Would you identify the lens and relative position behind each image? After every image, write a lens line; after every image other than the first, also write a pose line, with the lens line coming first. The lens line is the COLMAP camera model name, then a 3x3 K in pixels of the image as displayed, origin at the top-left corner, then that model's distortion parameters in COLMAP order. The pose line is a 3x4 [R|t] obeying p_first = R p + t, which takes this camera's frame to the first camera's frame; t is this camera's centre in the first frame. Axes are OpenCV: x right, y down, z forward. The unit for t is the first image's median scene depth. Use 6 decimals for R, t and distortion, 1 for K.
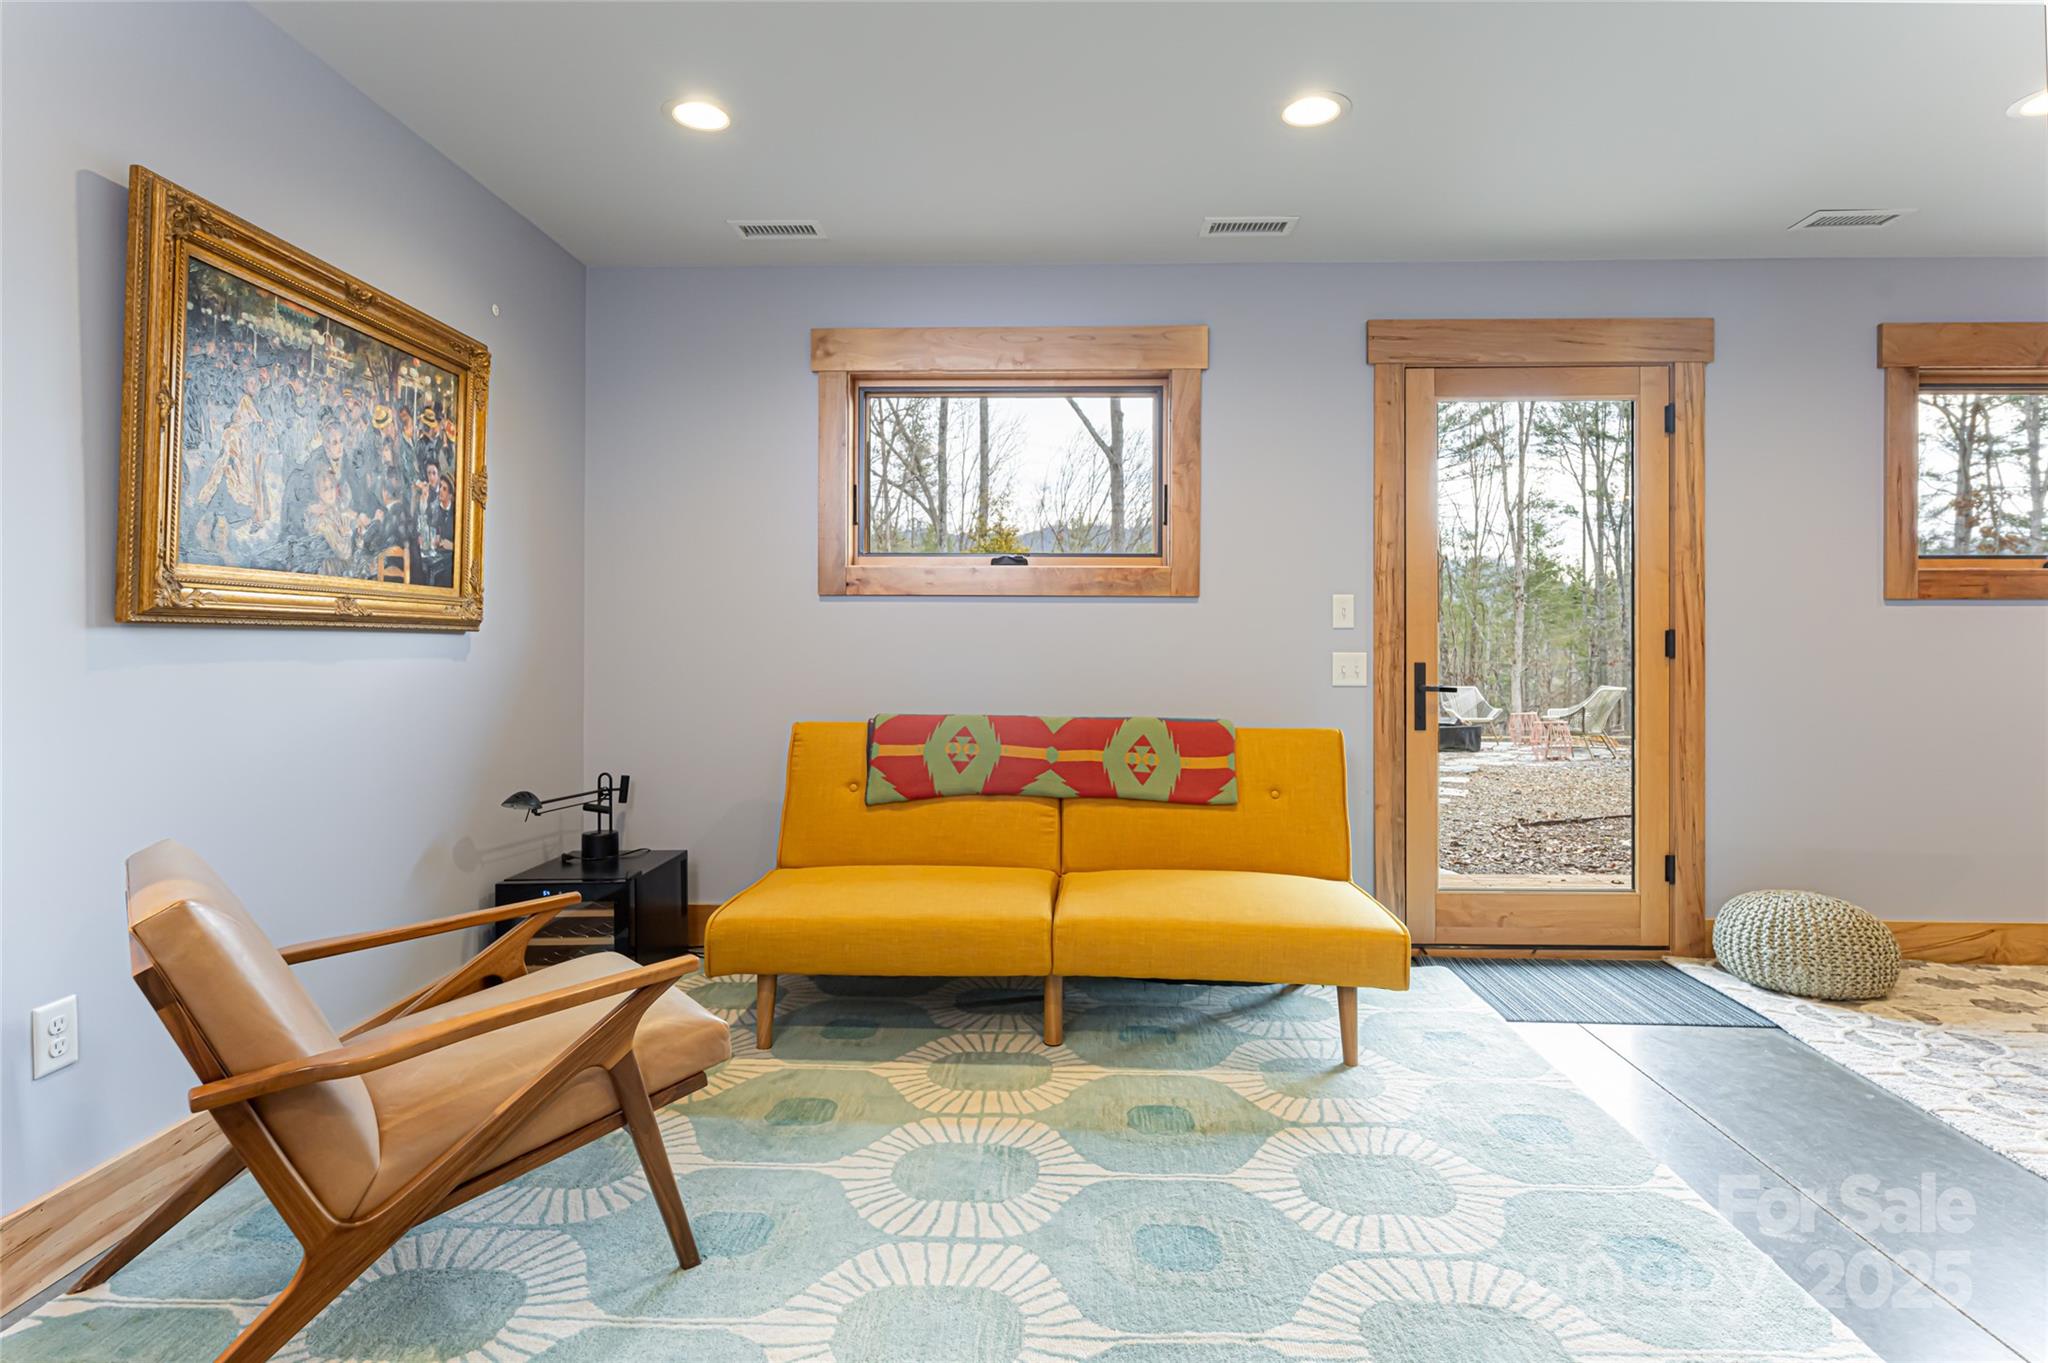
lens RADIAL K [[1104.2, 0, 1086.3], [0, 1104.2, 638.8], [0, 0, 1]] dist [-0.001221, 0.001181]
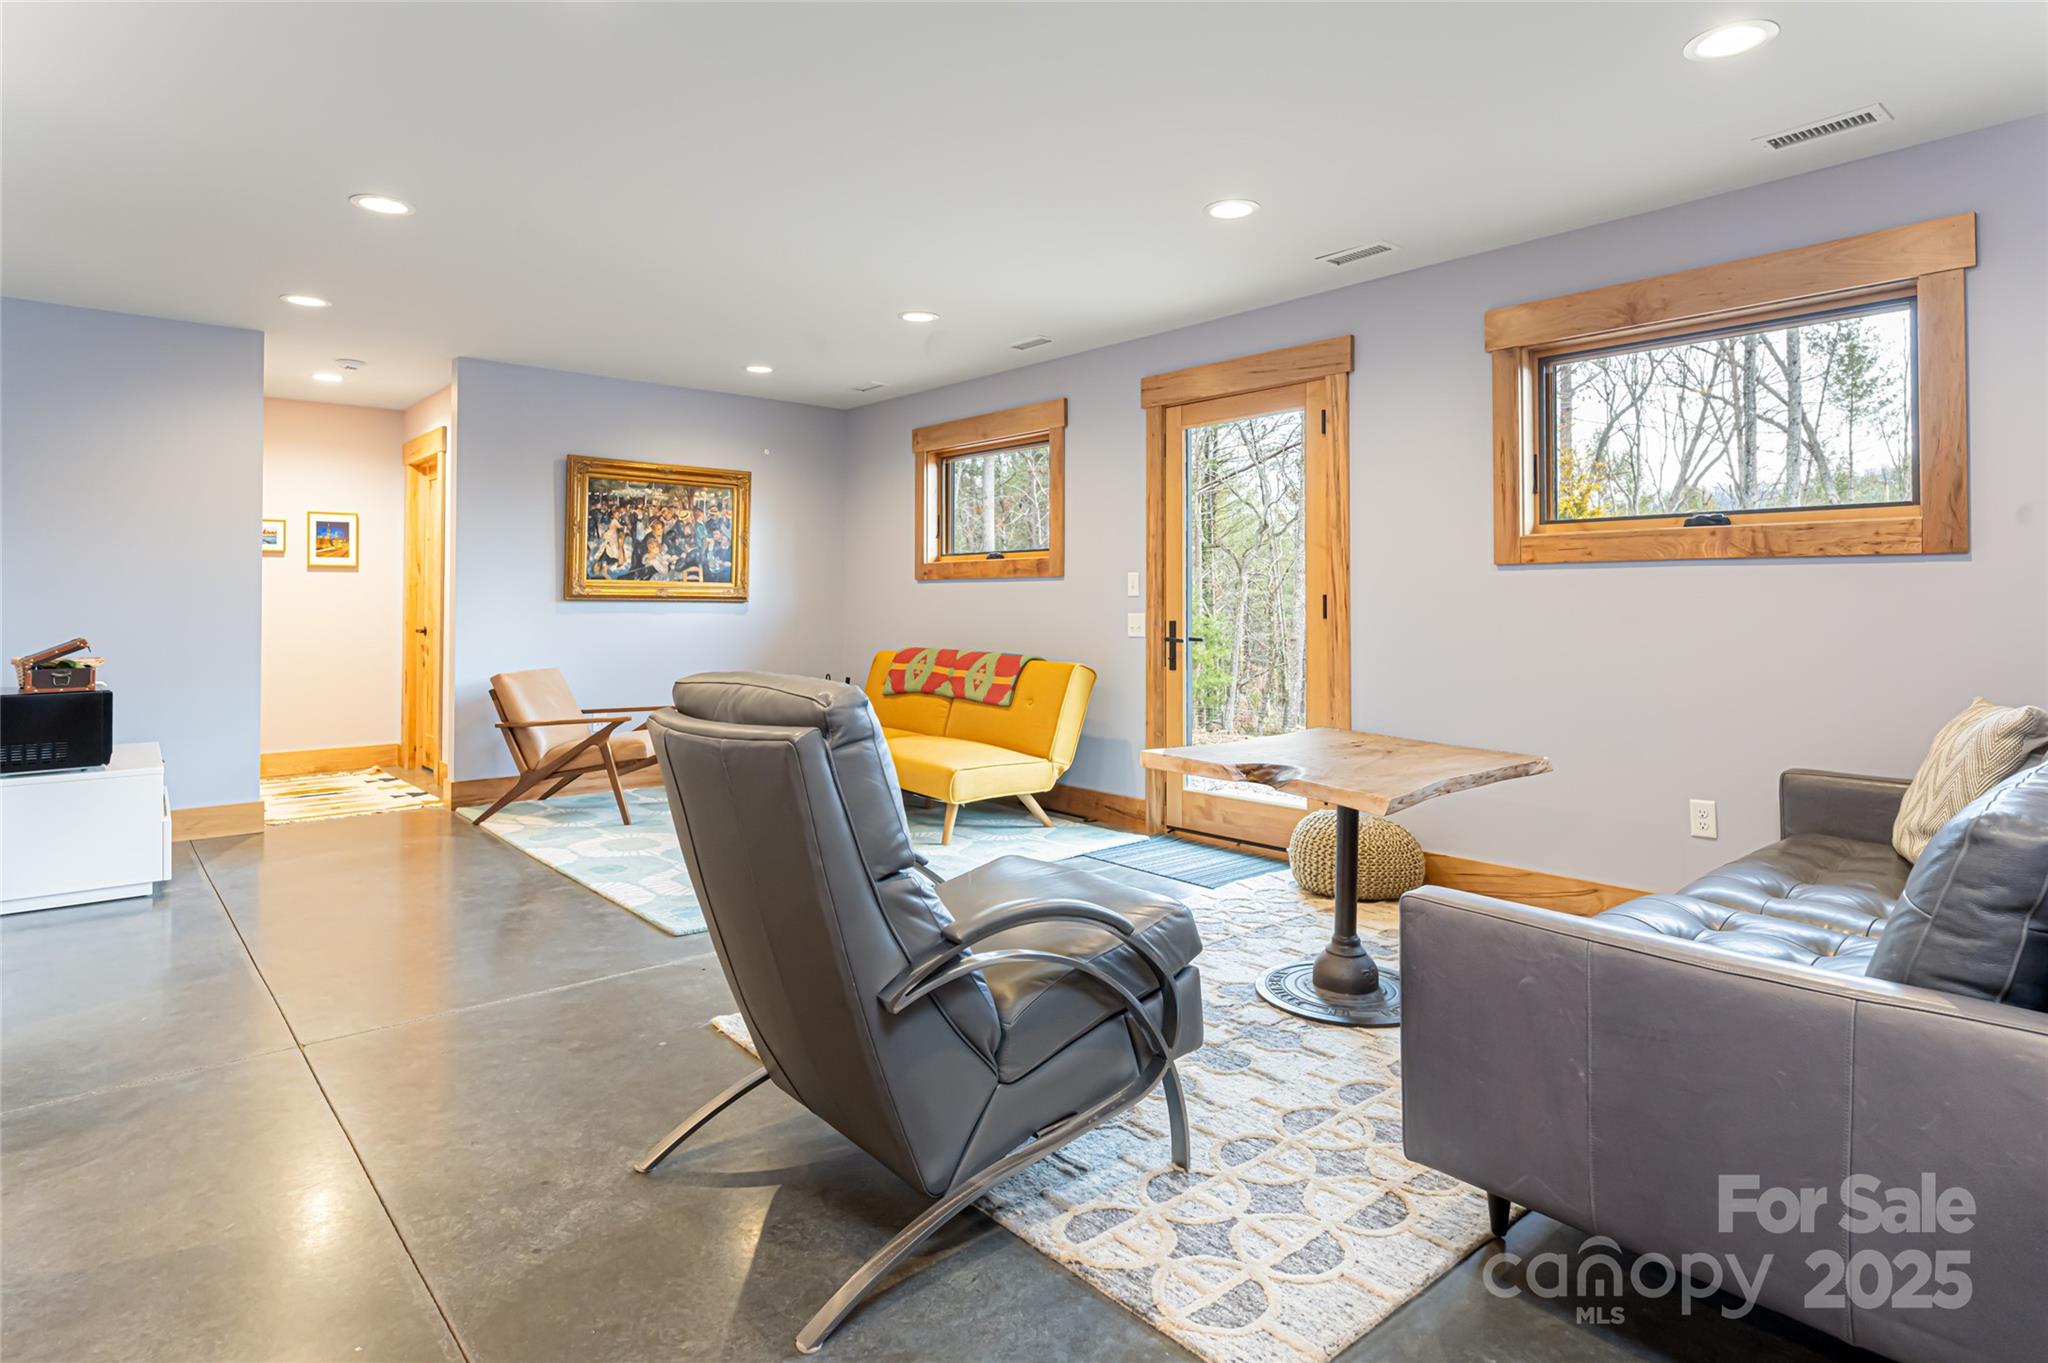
lens RADIAL K [[1104.2, 0, 937.8], [0, 1104.2, 591.6], [0, 0, 1]] dist [-0.001221, 0.001181]
pose [[0.642461, -0.013623, -0.766198, 1.396143], [-0.000139, 0.999840, -0.017894, 0.011723], [0.766319, 0.011603, 0.642356, -0.127878]]
